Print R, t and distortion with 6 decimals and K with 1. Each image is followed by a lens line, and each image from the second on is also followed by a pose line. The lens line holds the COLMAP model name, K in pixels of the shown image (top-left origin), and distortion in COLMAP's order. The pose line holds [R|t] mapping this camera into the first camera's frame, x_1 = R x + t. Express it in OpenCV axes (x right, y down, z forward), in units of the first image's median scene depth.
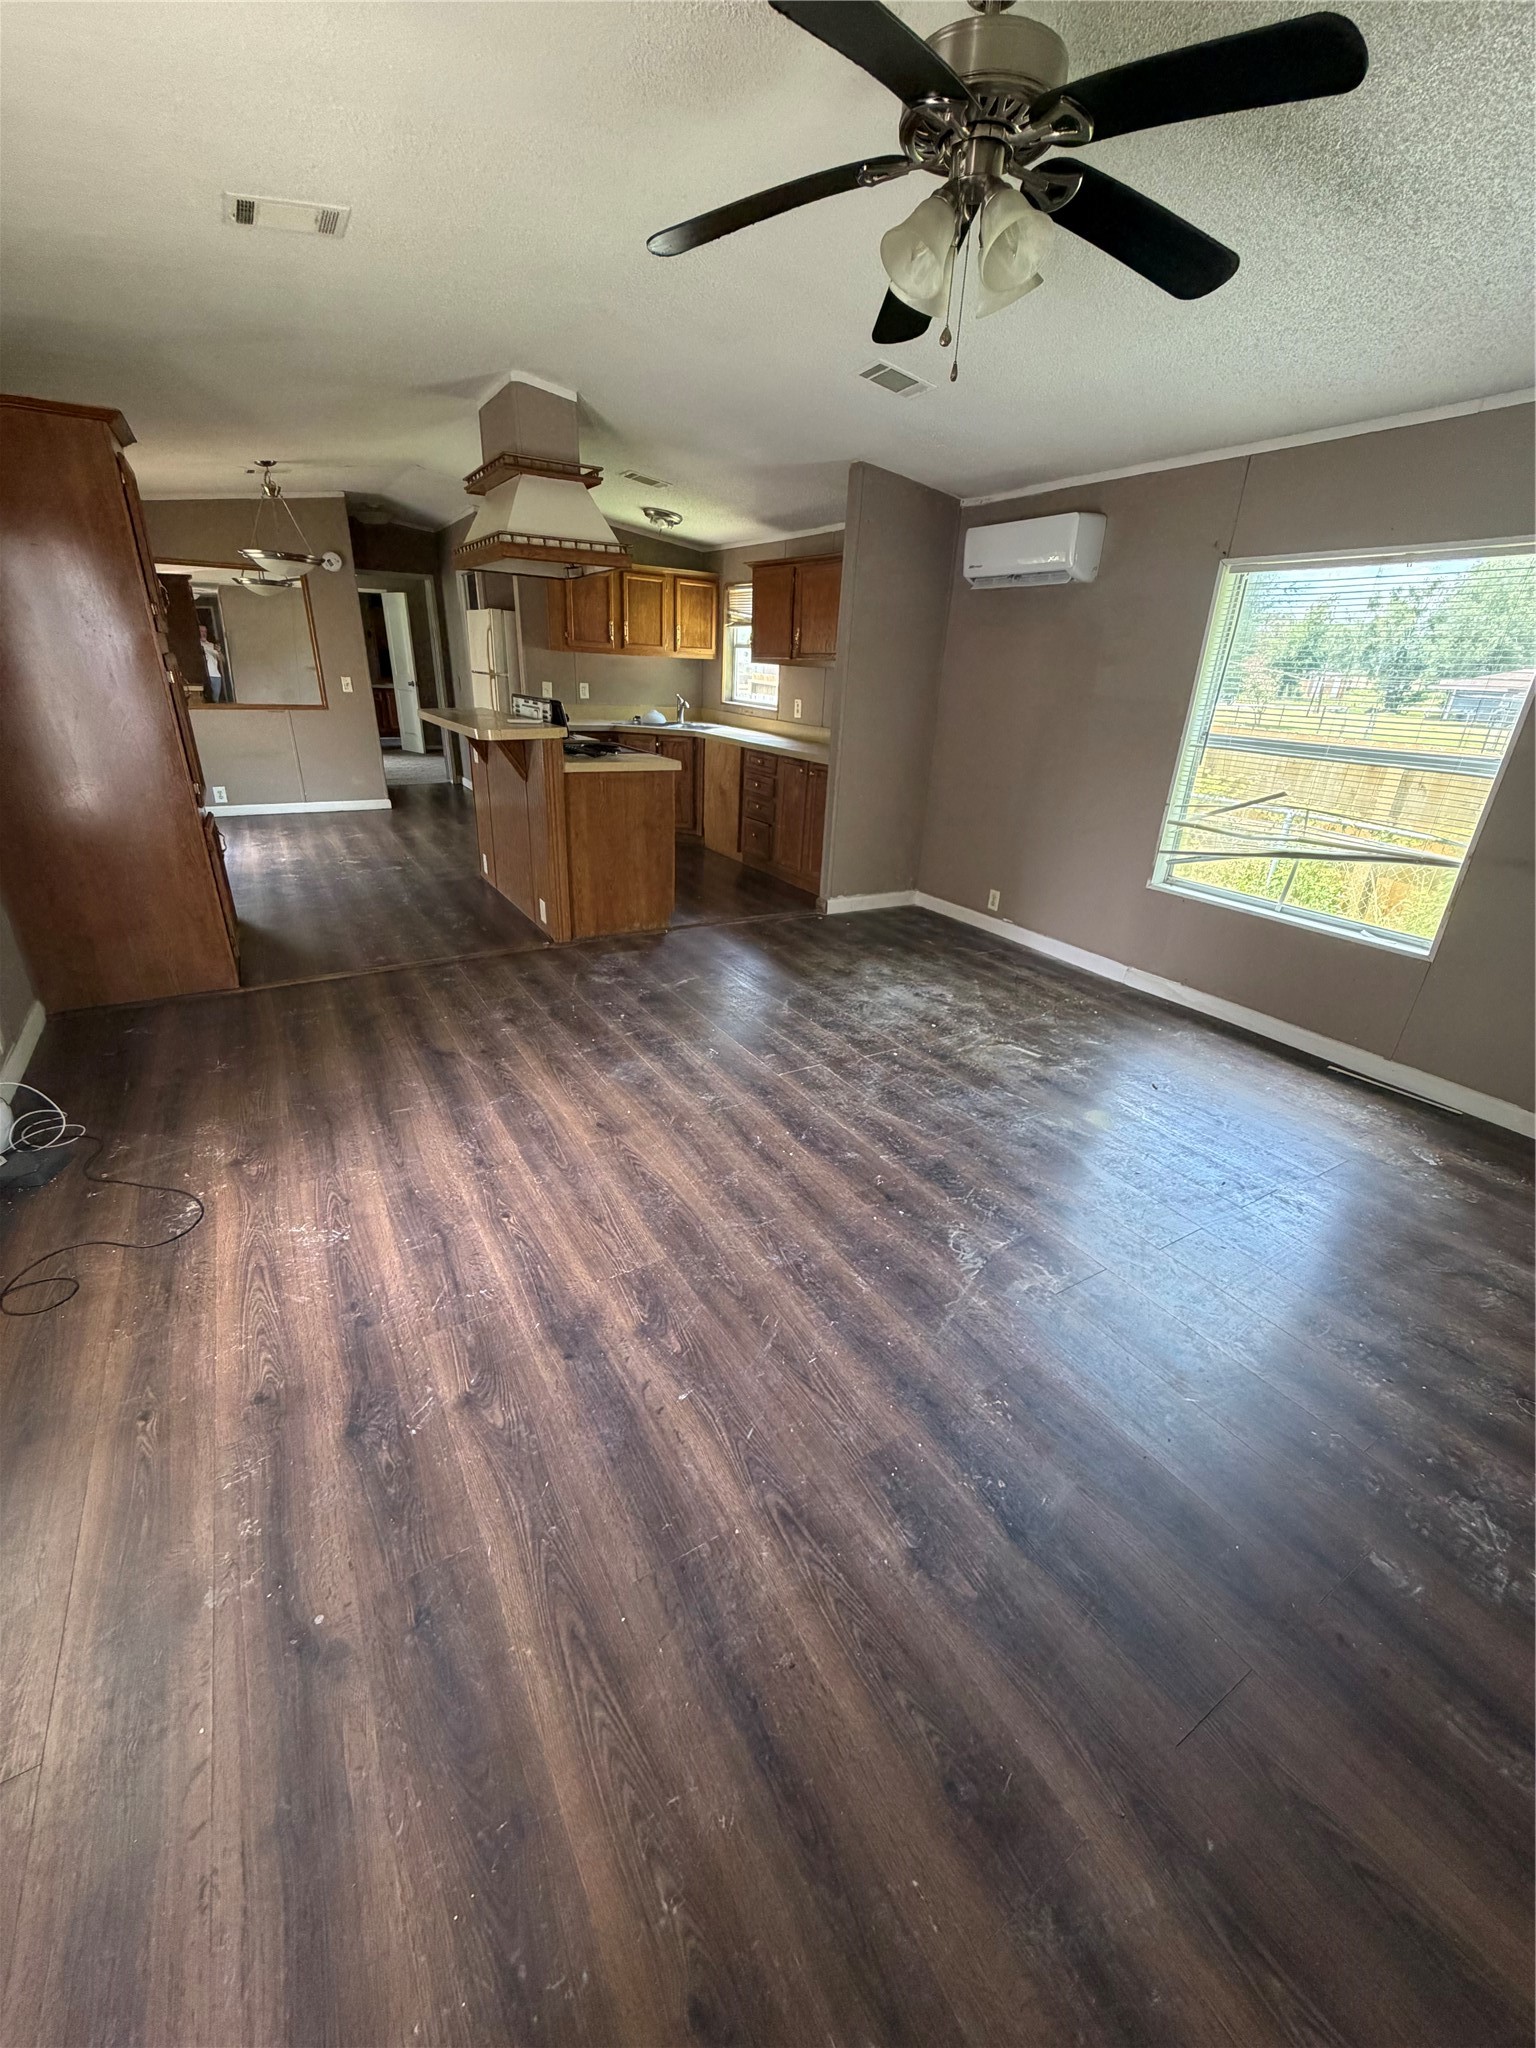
lens RADIAL K [[810.9, 0, 768.0], [0, 810.9, 1024.0], [0, 0, 1]] dist [0.000857, 0.000507]
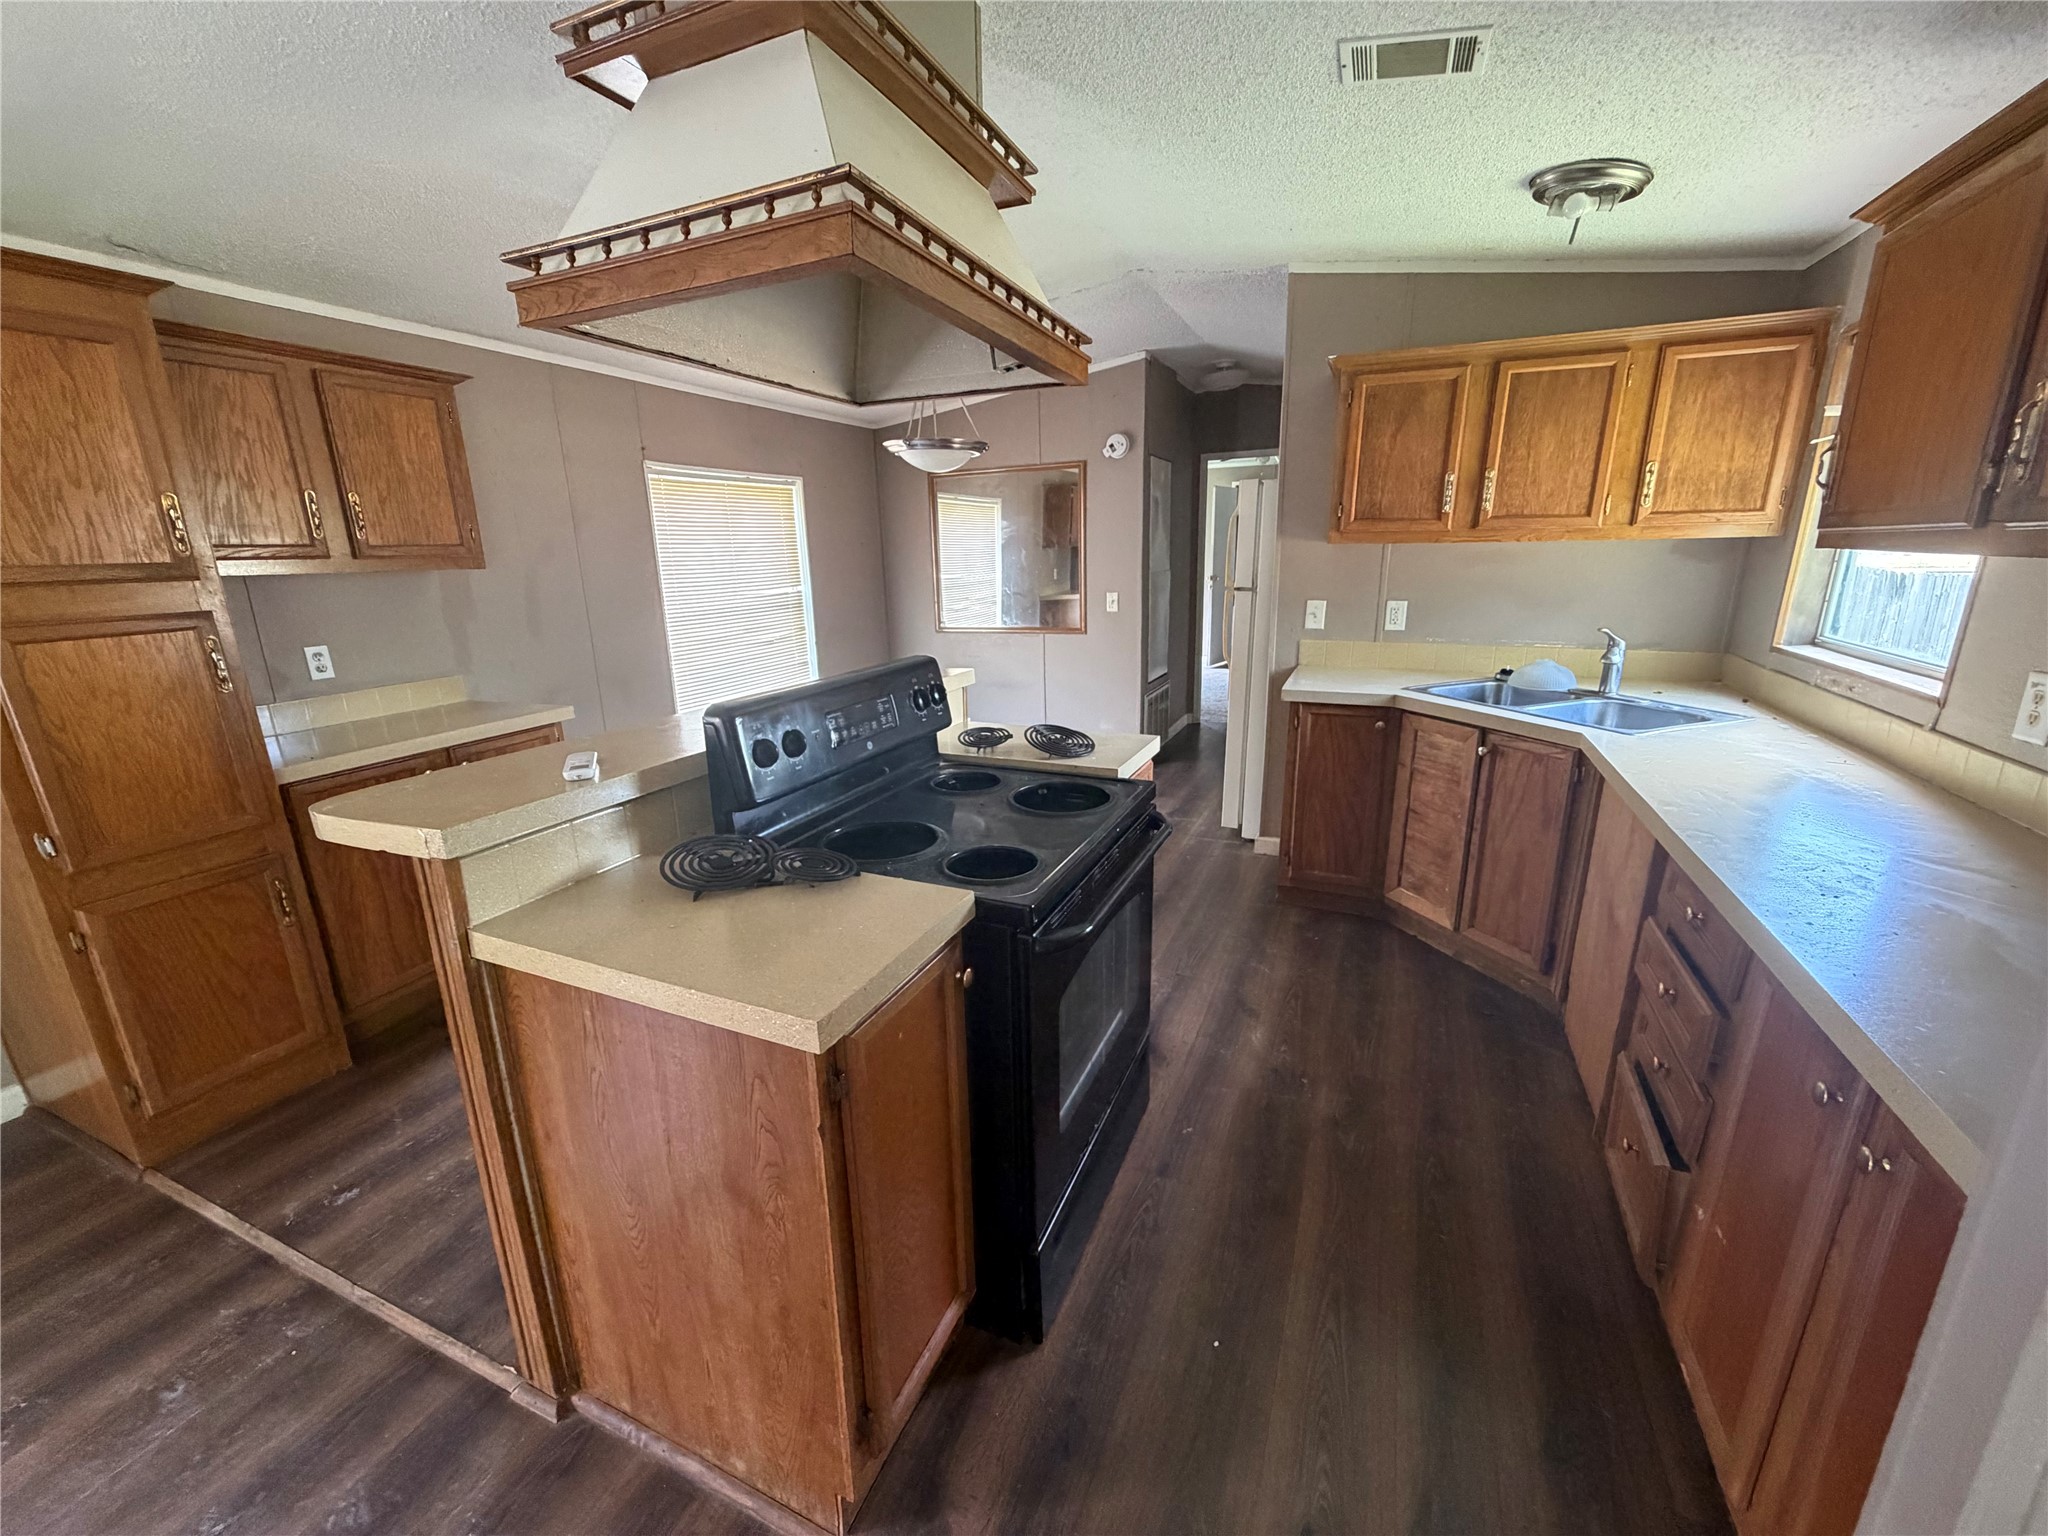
lens RADIAL K [[810.9, 0, 1019.2], [0, 810.9, 763.3], [0, 0, 1]] dist [0.000857, 0.000507]
pose [[0.564620, 0.160430, -0.809609, 0.059068], [-0.291243, 0.956553, -0.013564, -0.261075], [0.772258, 0.243452, 0.586813, 0.576594]]
